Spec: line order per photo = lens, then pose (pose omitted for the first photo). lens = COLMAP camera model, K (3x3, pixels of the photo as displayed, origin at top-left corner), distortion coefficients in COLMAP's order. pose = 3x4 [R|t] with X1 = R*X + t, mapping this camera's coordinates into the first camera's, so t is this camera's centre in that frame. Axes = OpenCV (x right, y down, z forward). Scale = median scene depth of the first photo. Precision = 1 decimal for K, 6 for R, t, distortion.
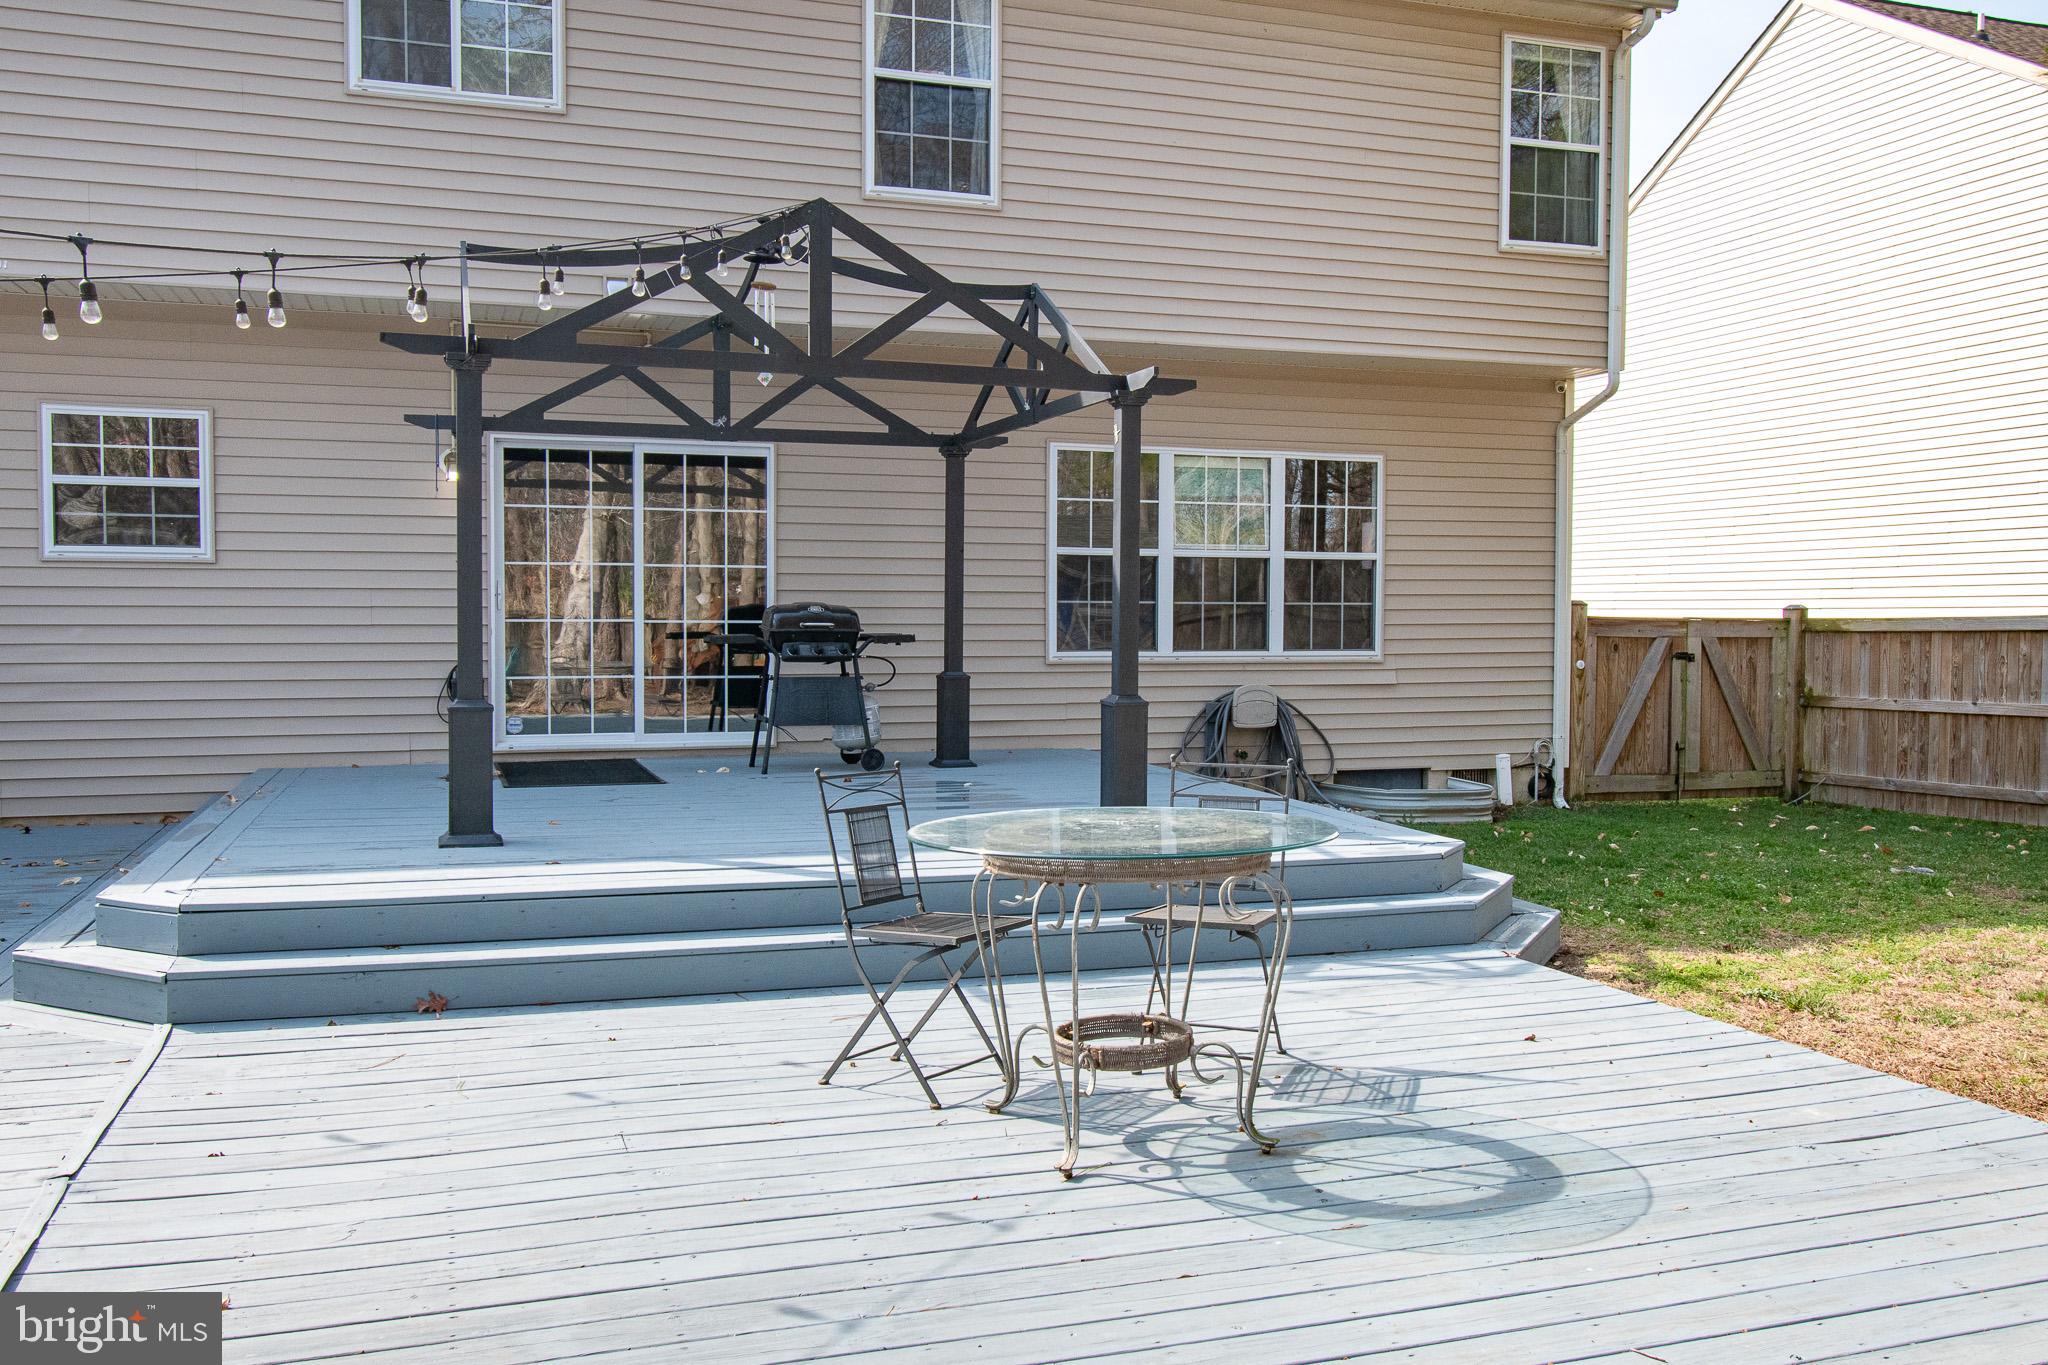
lens RADIAL K [[1681.2, 0, 1024.0], [0, 1681.2, 682.5], [0, 0, 1]] dist [-0.003330, 0.003831]
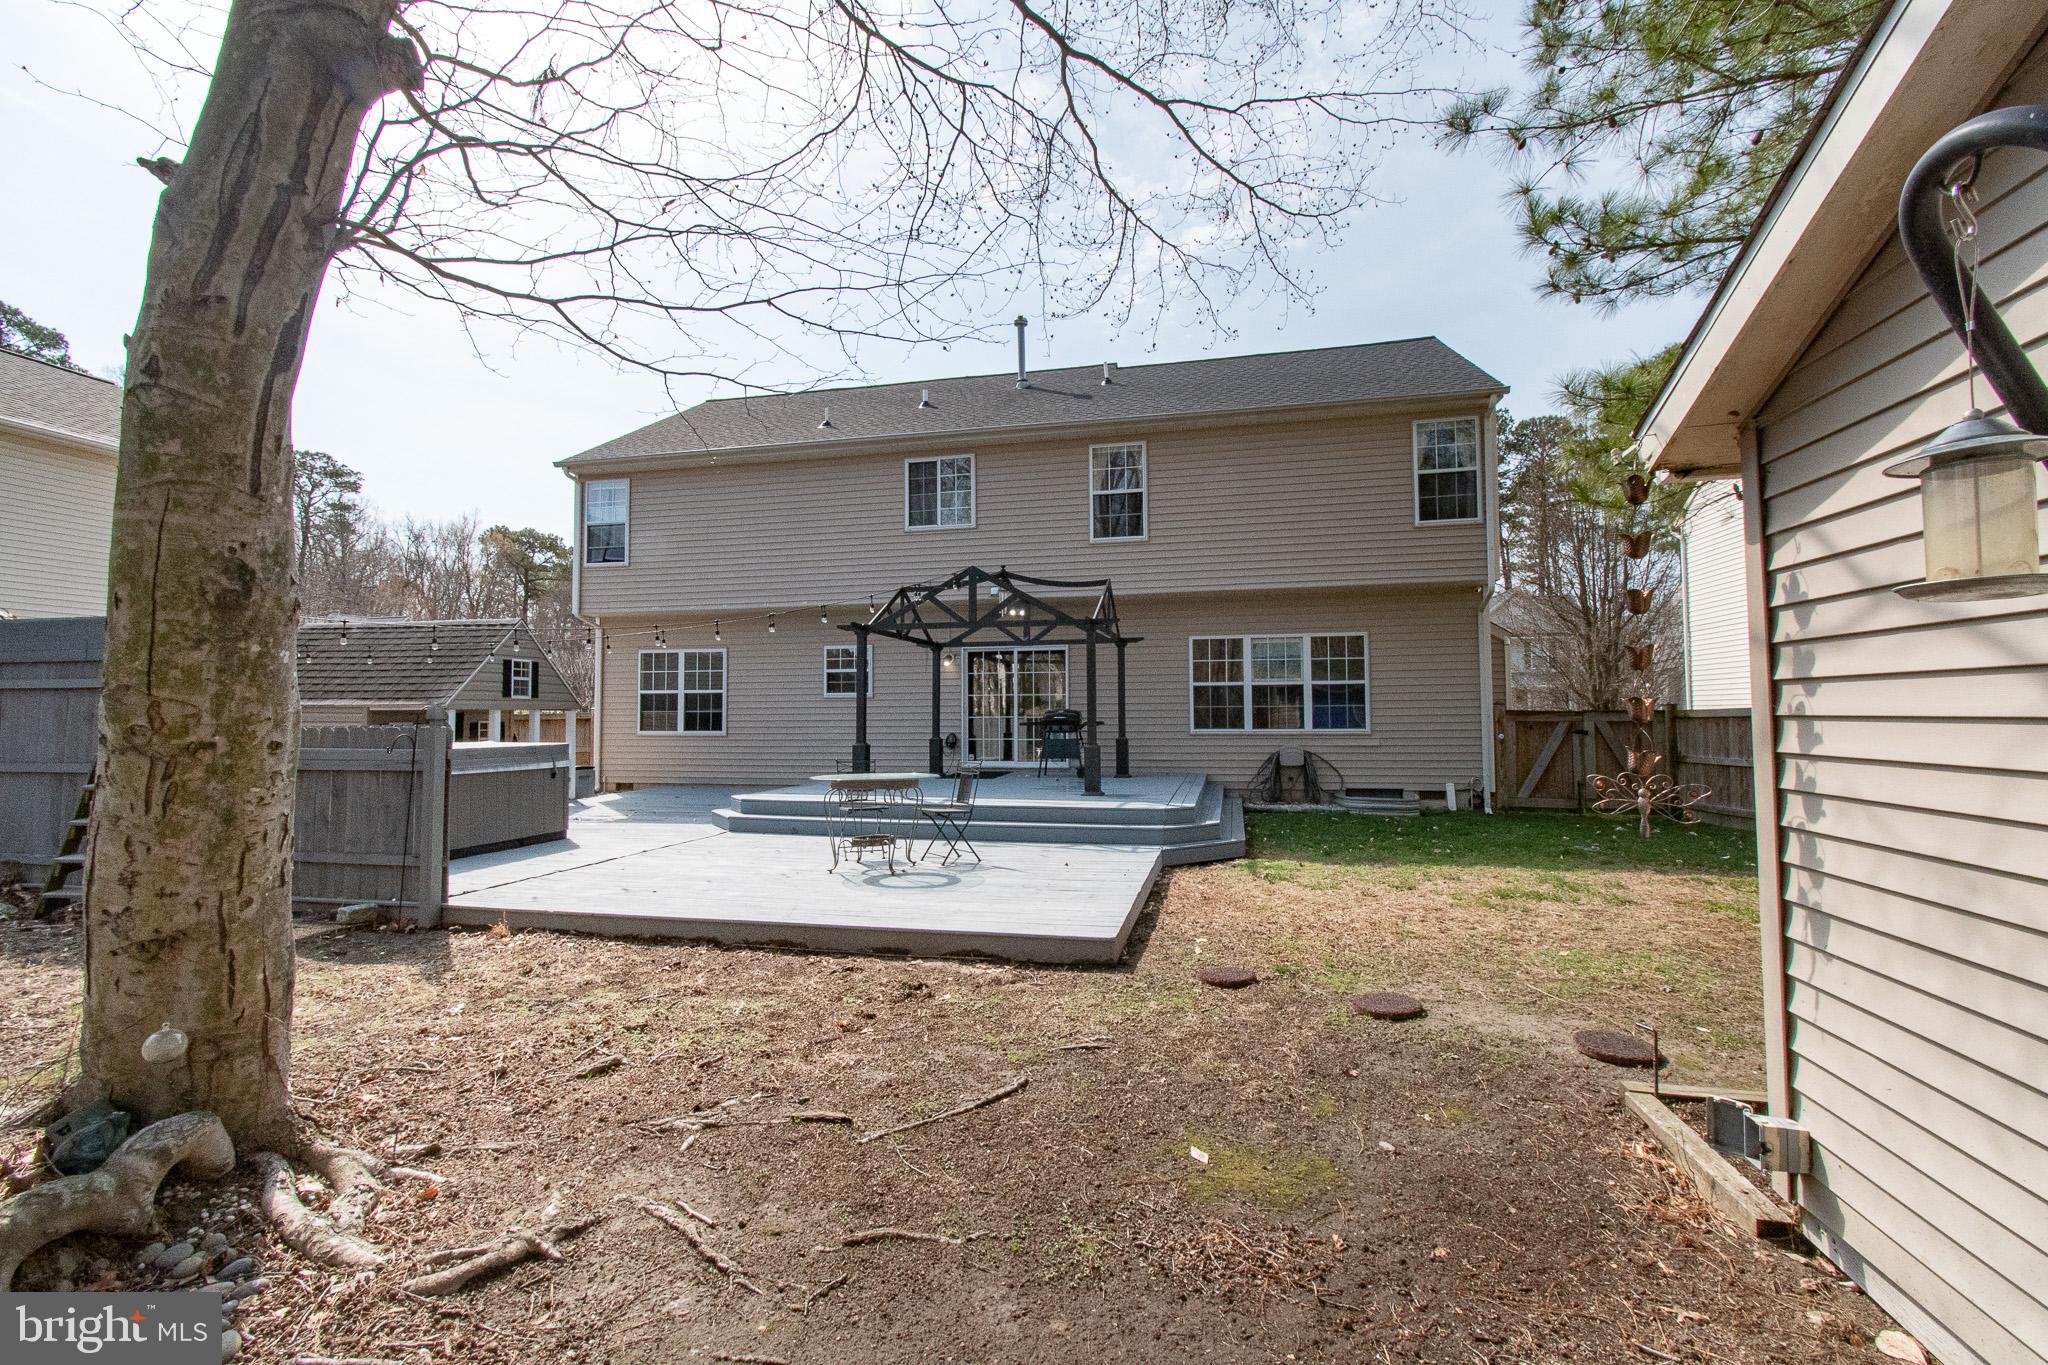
lens RADIAL K [[902.3, 0, 1021.7], [0, 902.3, 676.7], [0, 0, 1]] dist [0.003843, -0.001277]
pose [[0.853446, -0.032673, -0.520156, 0.427225], [-0.011680, 0.996583, -0.081764, 0.012050], [0.521050, 0.075857, 0.850149, -0.134760]]
